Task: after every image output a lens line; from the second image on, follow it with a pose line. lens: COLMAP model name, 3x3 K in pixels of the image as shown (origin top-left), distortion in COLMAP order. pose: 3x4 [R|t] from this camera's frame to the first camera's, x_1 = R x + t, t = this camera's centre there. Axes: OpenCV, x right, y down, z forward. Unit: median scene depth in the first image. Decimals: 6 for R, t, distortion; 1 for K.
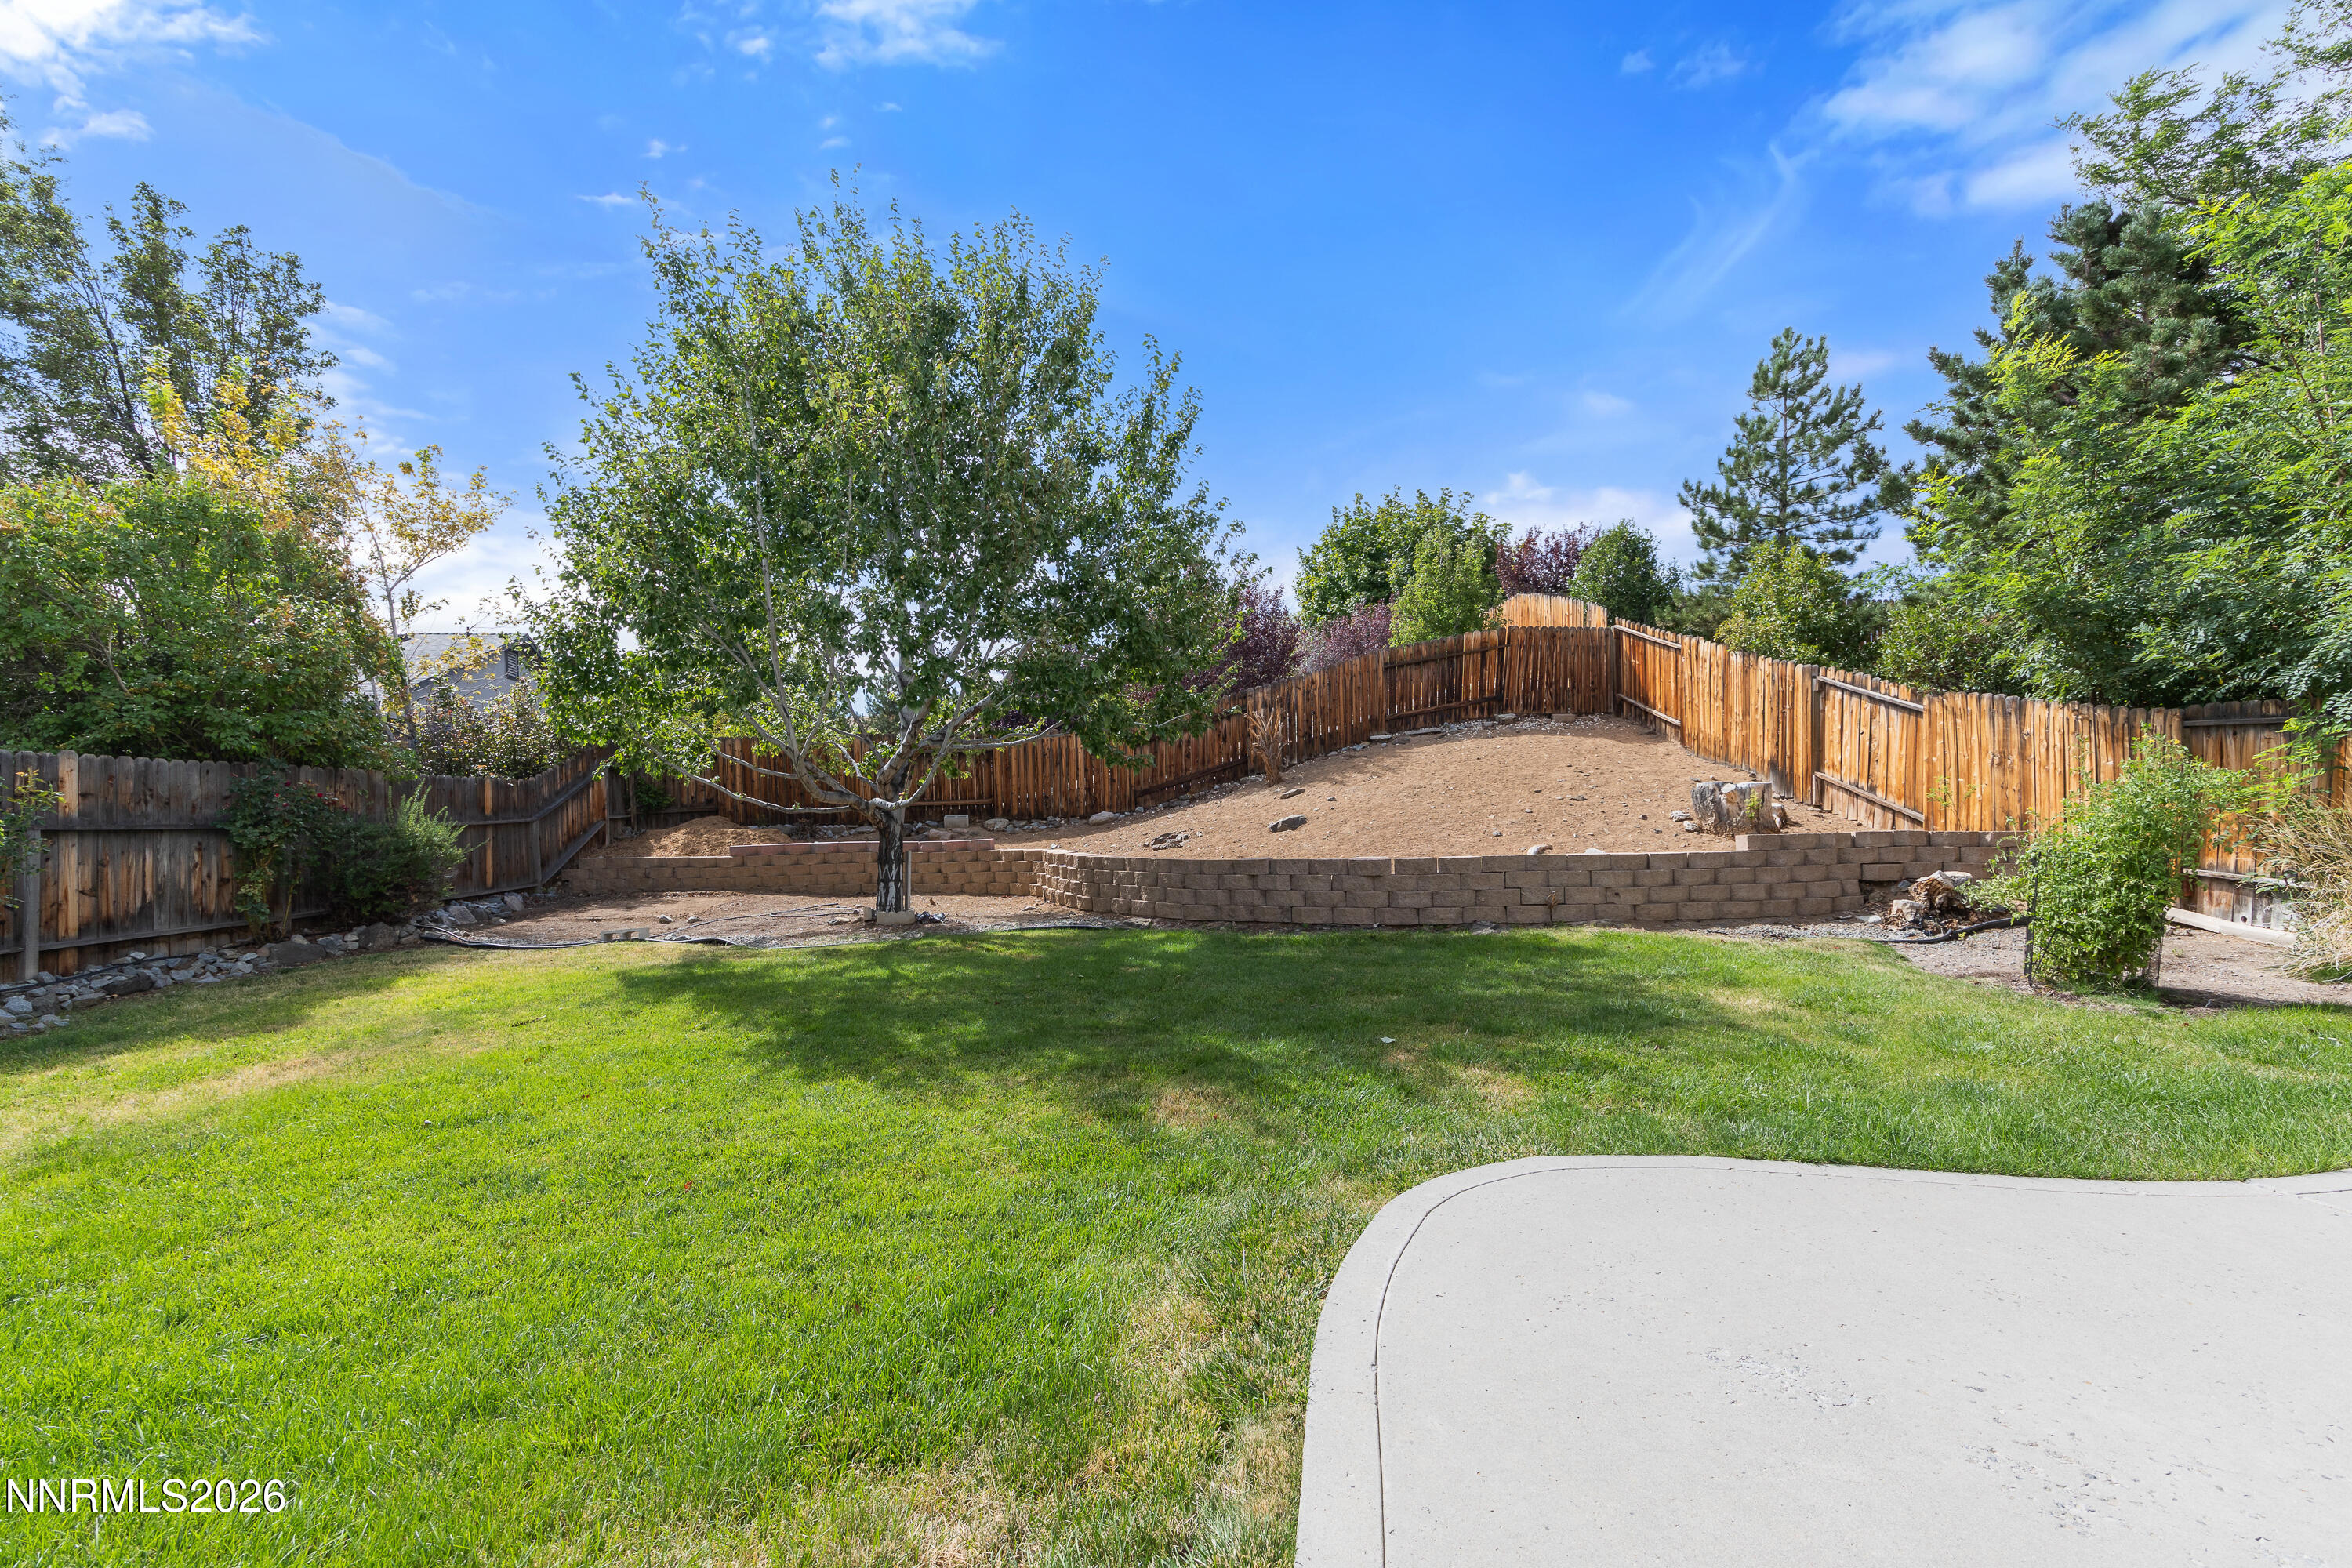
lens RADIAL K [[955.9, 0, 1181.5], [0, 955.9, 823.8], [0, 0, 1]] dist [-0.001556, 0.000657]
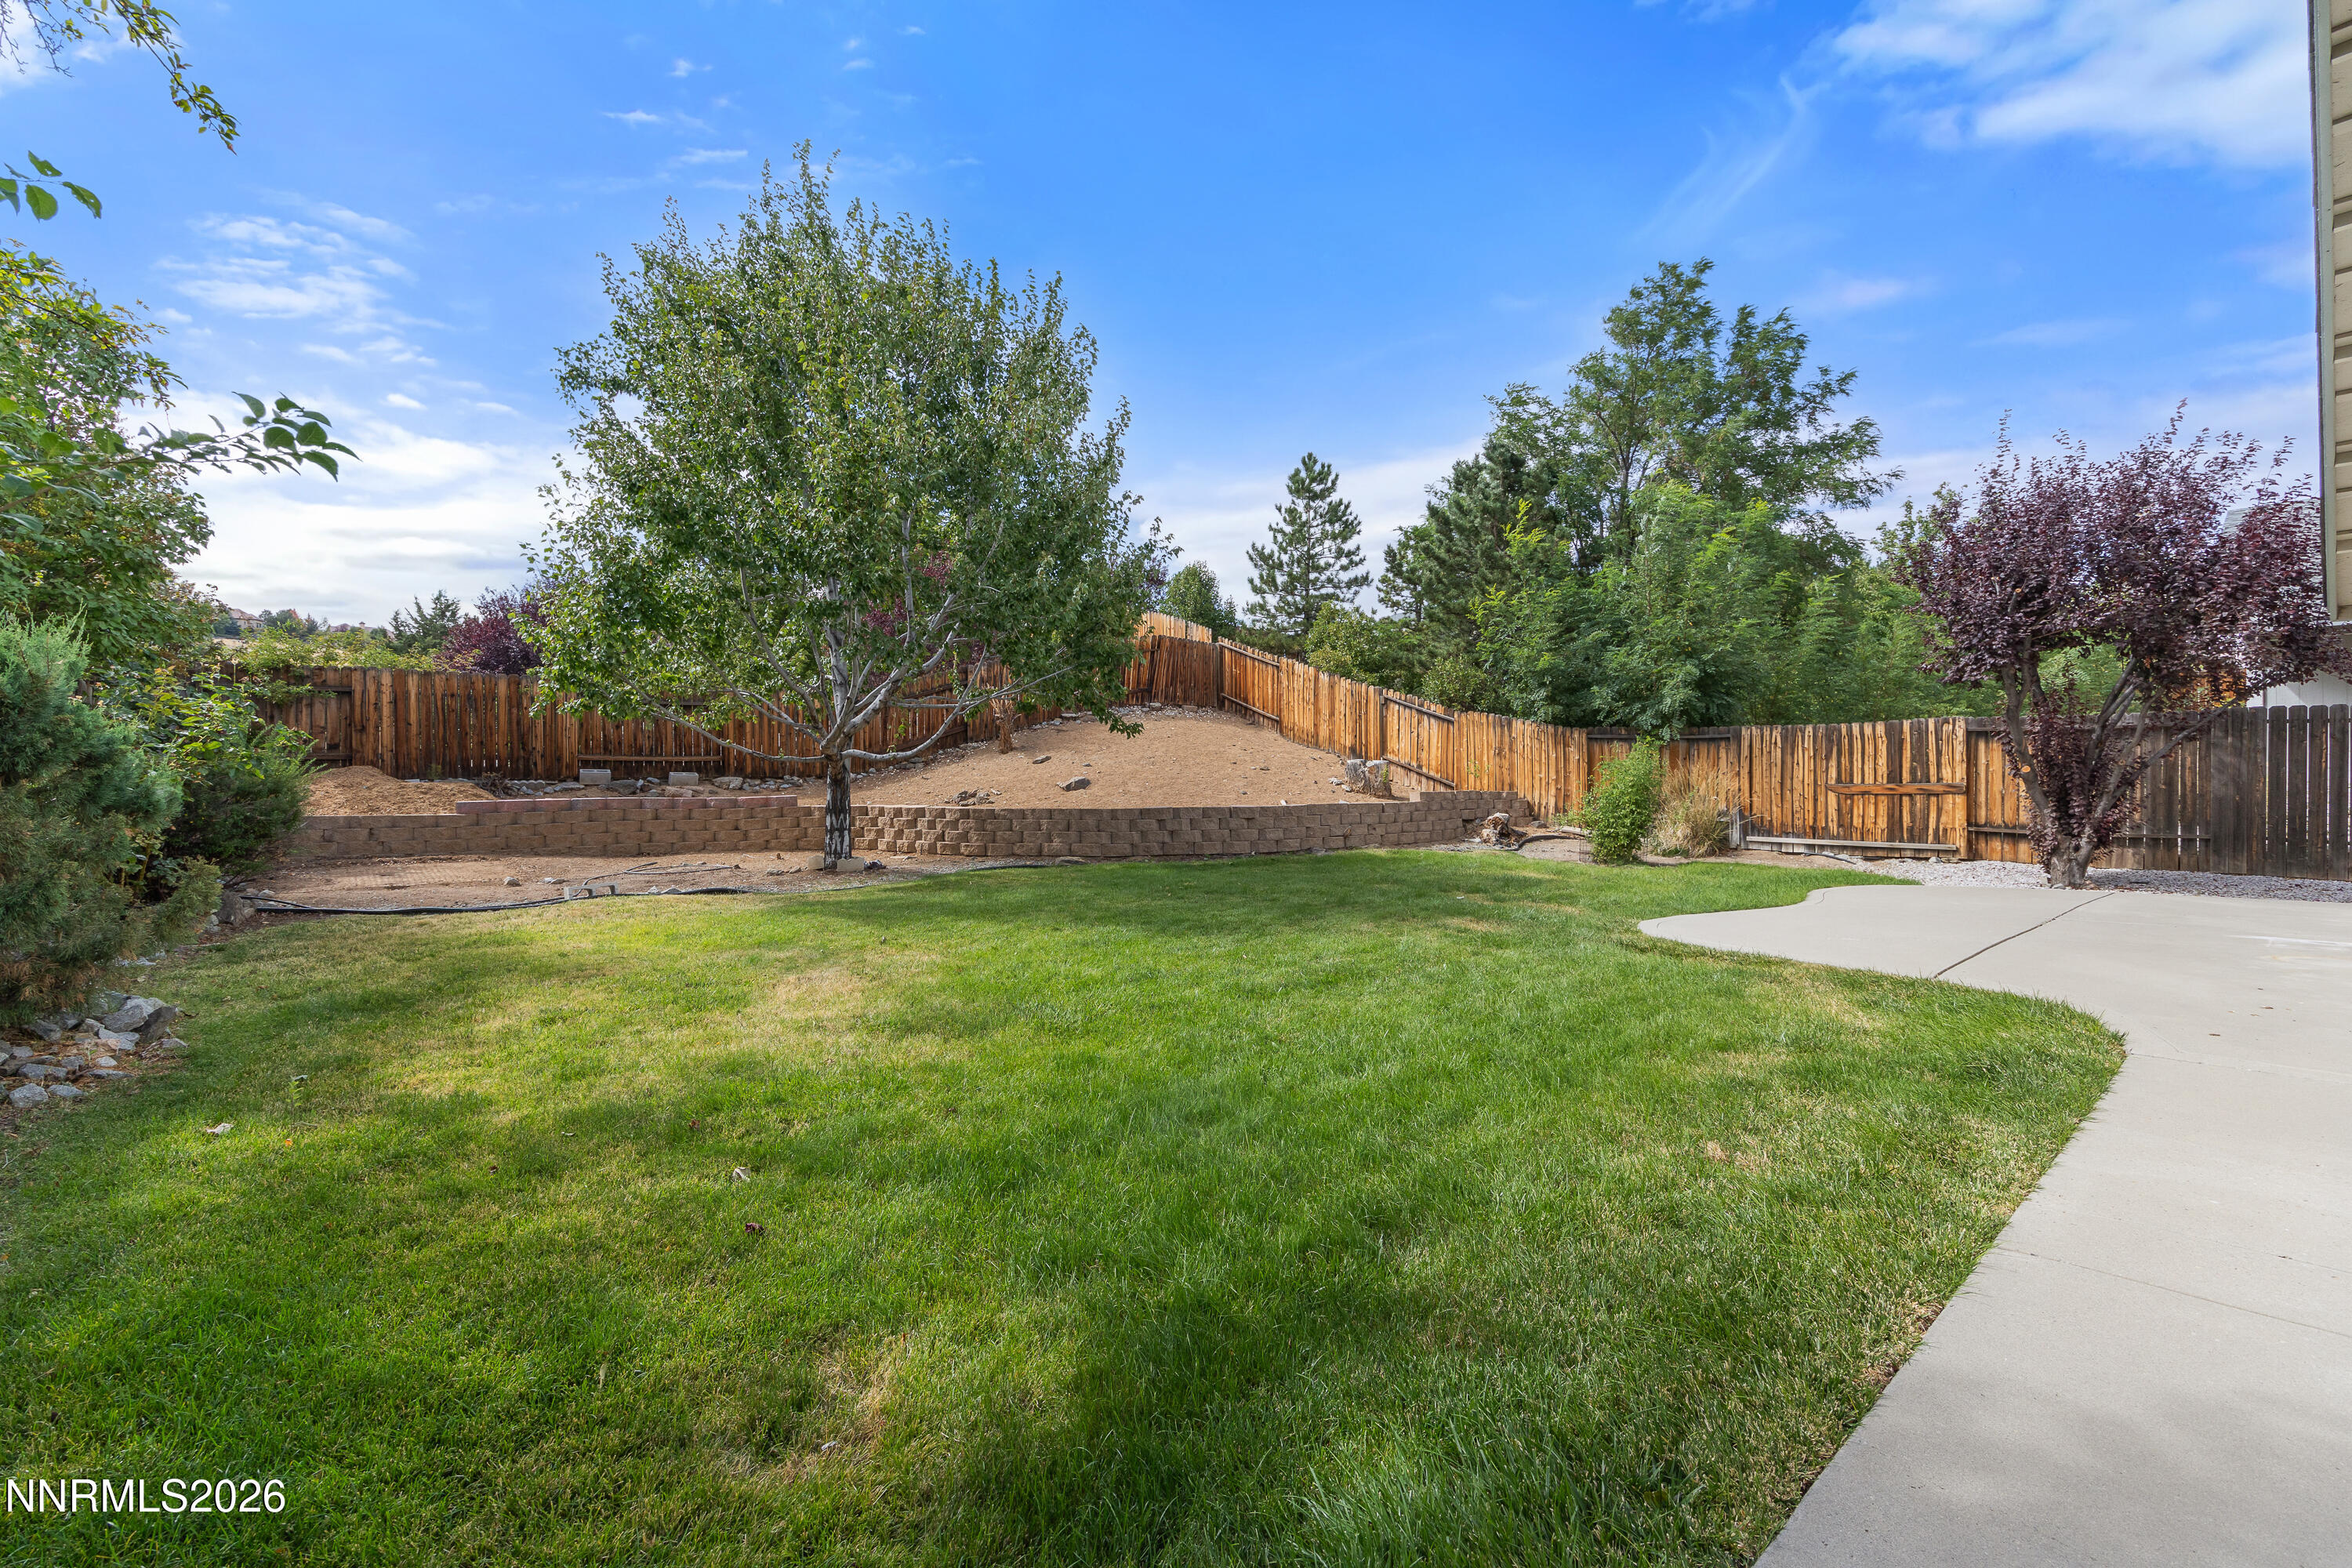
lens RADIAL K [[955.9, 0, 1160.9], [0, 955.9, 778.0], [0, 0, 1]] dist [-0.001556, 0.000657]
pose [[0.796895, 0.019162, 0.603814, -0.504655], [-0.005545, 0.999687, -0.024407, 0.020582], [-0.604093, 0.016102, 0.796751, -0.026050]]
